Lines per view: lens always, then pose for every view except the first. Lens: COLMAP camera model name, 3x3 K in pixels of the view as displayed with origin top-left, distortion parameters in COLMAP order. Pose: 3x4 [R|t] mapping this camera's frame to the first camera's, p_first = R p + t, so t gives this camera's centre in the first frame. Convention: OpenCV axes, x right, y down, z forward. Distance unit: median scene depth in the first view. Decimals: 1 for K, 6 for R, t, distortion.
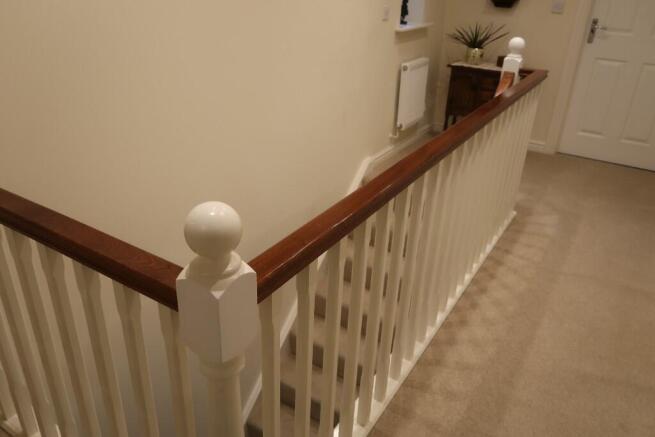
lens RADIAL K [[503.9, 0, 327.0], [0, 503.9, 214.0], [0, 0, 1]] dist [0.002608, 0.000915]
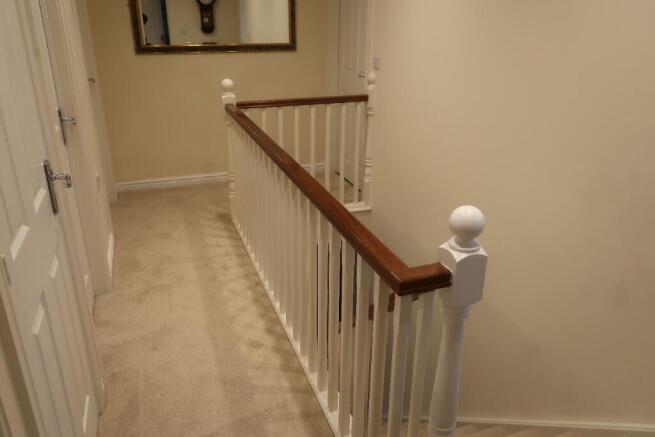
lens RADIAL K [[503.9, 0, 327.0], [0, 503.9, 214.0], [0, 0, 1]] dist [0.002608, 0.000915]
pose [[-0.618540, 0.248360, -0.745470, 0.894178], [-0.377067, 0.738536, 0.558914, -0.600297], [0.689369, 0.626802, -0.363166, 1.250269]]
